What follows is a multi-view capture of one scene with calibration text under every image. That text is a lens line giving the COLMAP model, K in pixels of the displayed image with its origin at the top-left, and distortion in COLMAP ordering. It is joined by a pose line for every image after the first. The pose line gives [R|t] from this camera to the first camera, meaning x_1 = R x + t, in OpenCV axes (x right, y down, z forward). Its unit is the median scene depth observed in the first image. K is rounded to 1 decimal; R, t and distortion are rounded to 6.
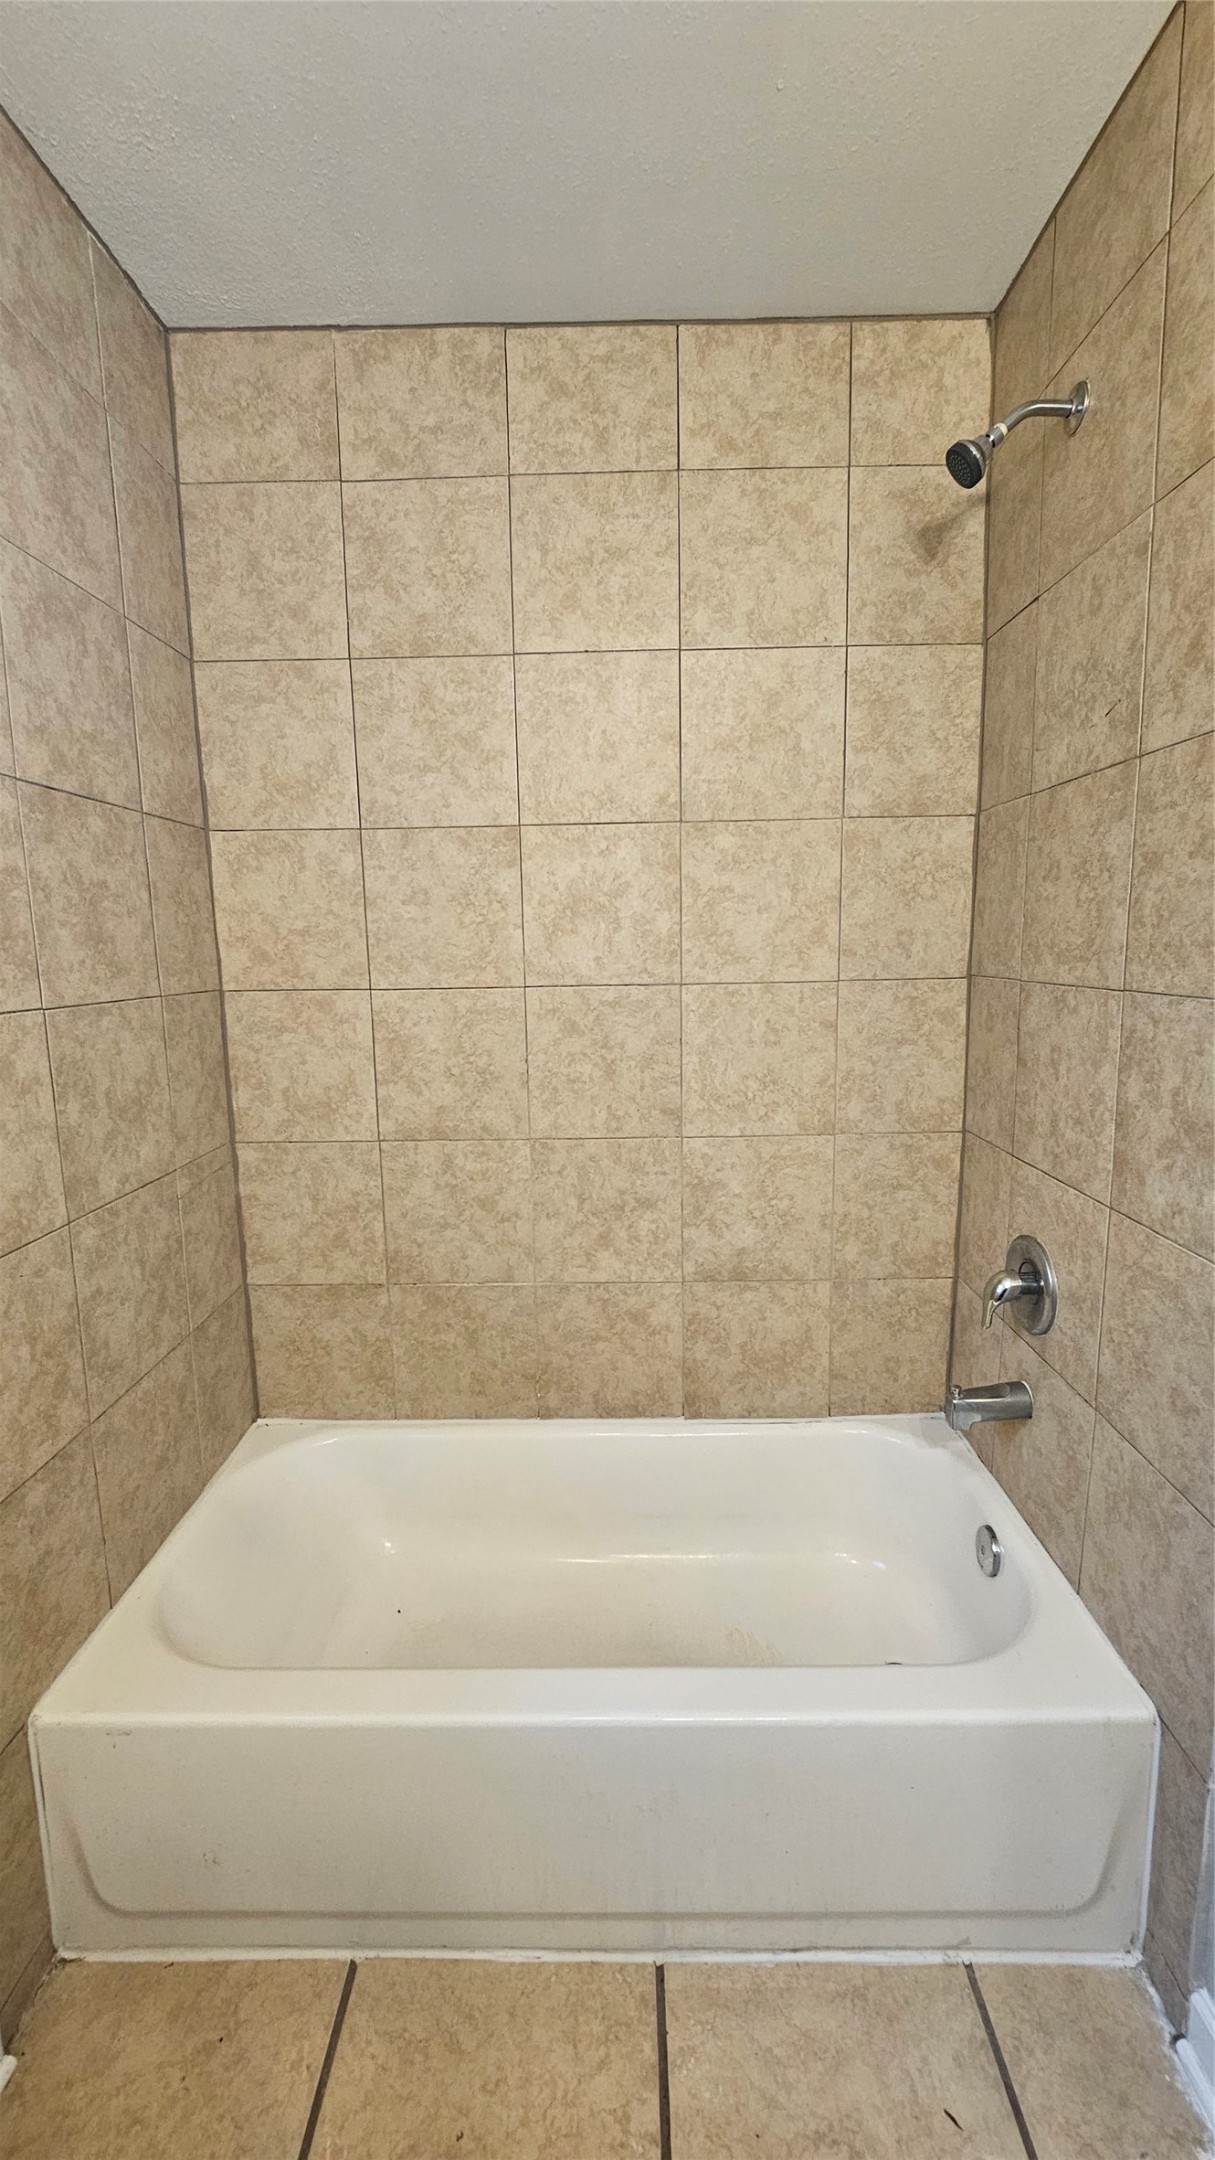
lens RADIAL K [[889.1, 0, 601.3], [0, 889.1, 1074.7], [0, 0, 1]] dist [-0.000459, -0.001402]
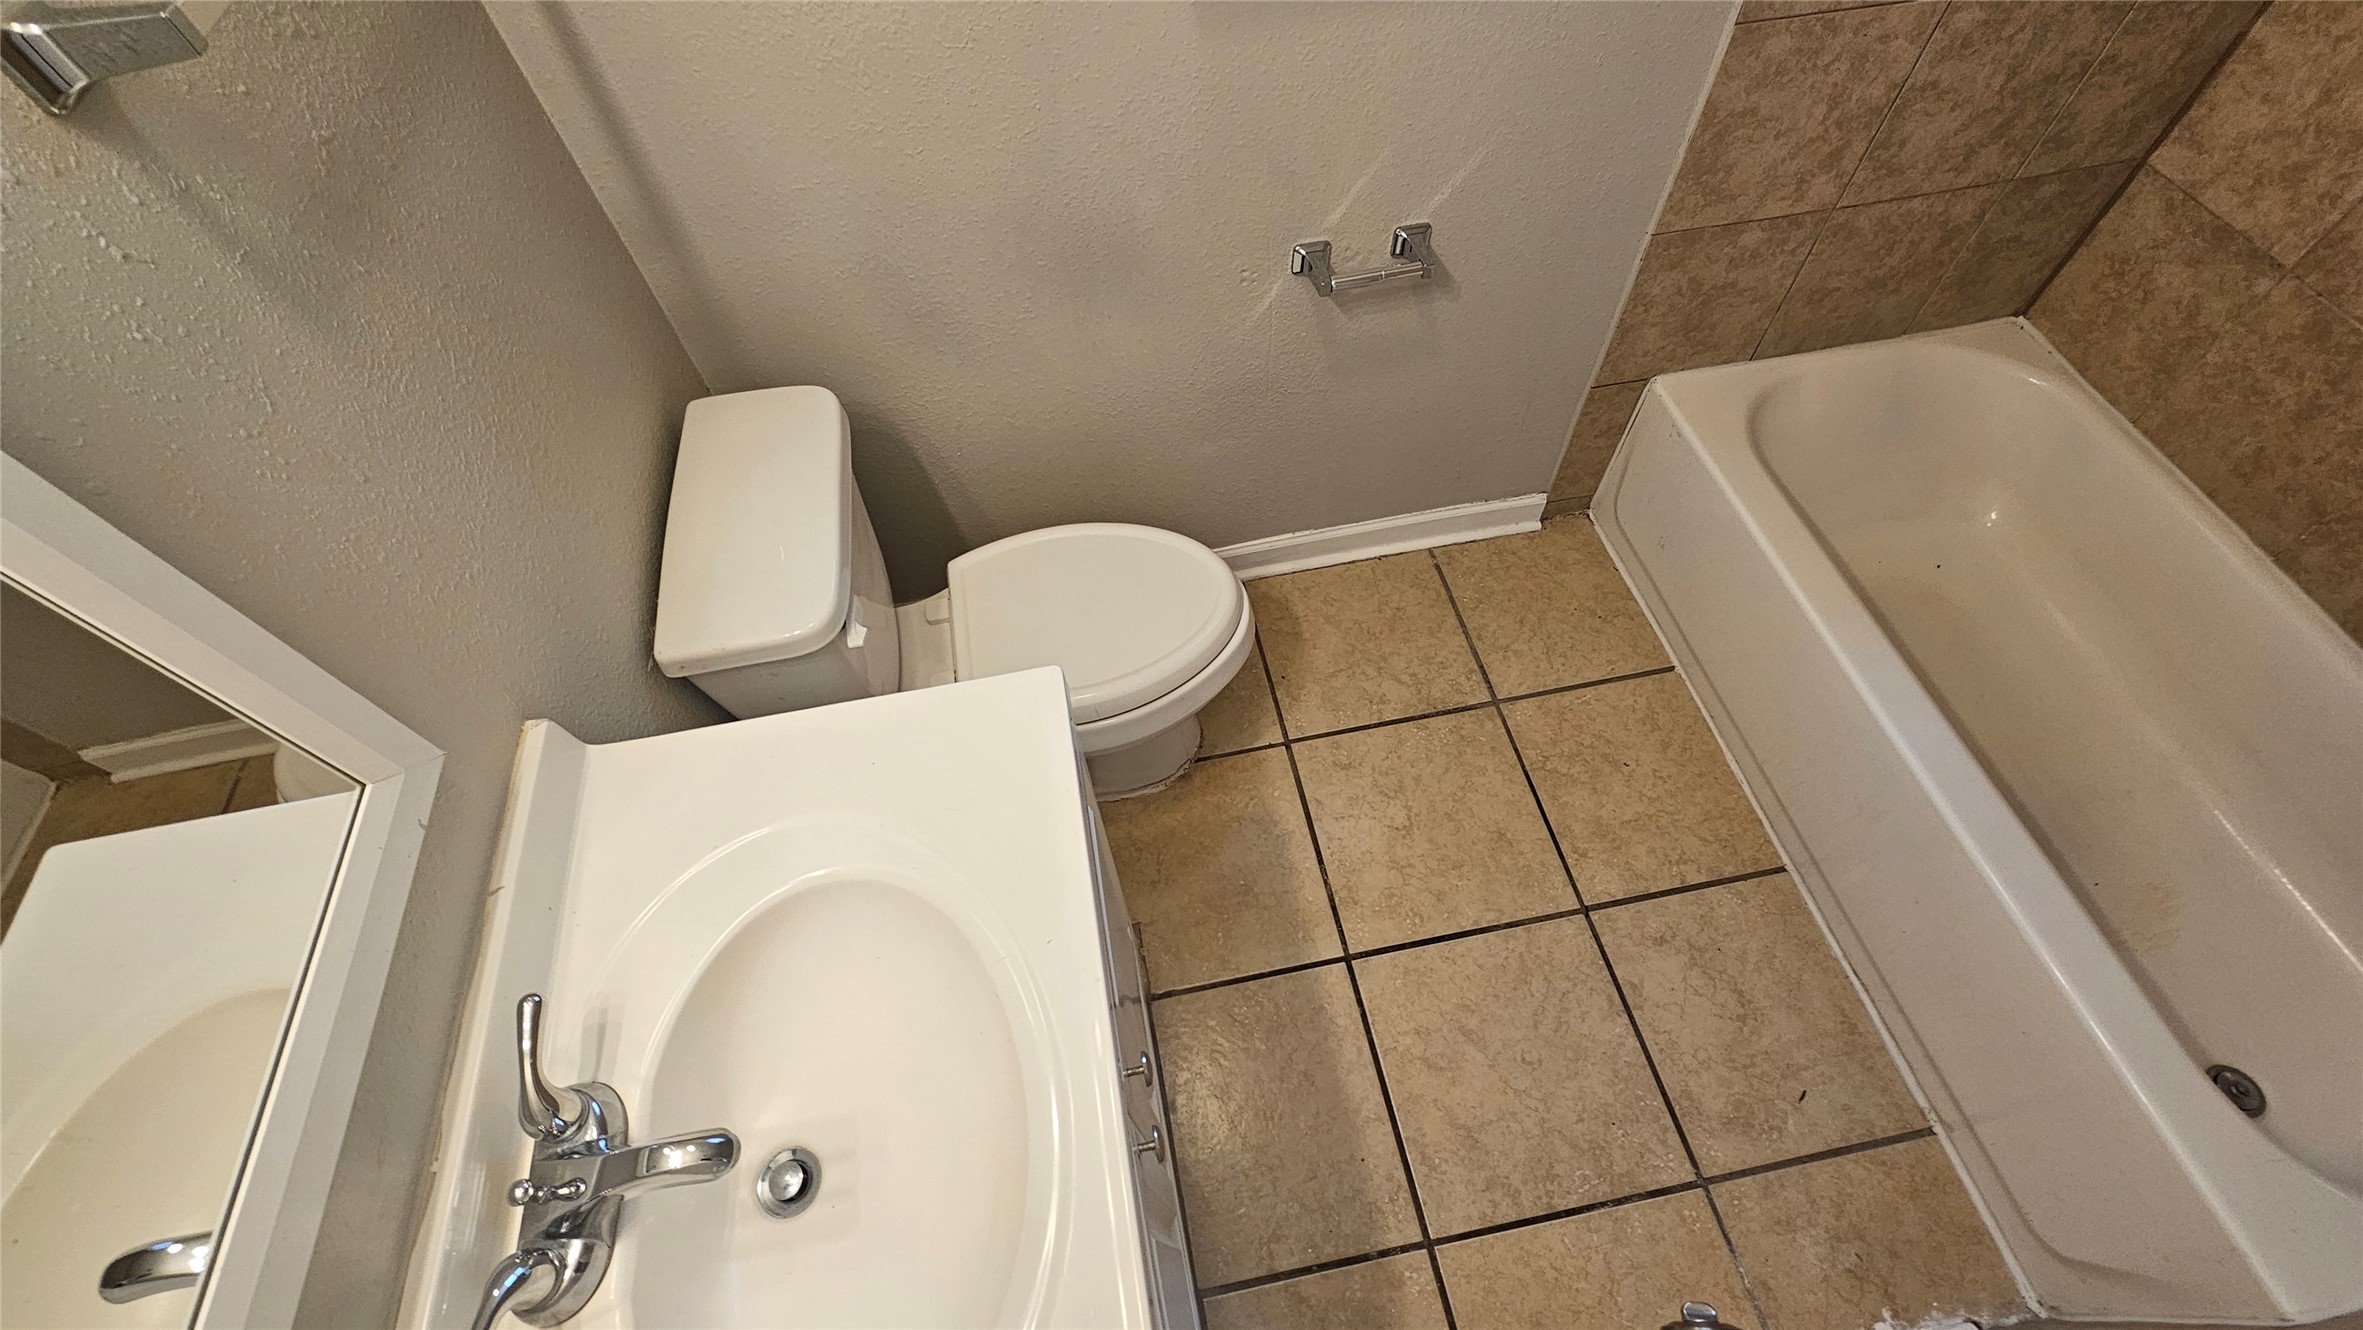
lens RADIAL K [[970.5, 0, 1176.8], [0, 970.5, 668.5], [0, 0, 1]] dist [0.000366, -0.001378]
pose [[0.198565, 0.829522, -0.521982, 0.288096], [-0.095944, 0.546481, 0.831957, -0.171730], [0.975380, -0.115117, 0.188100, -0.060203]]
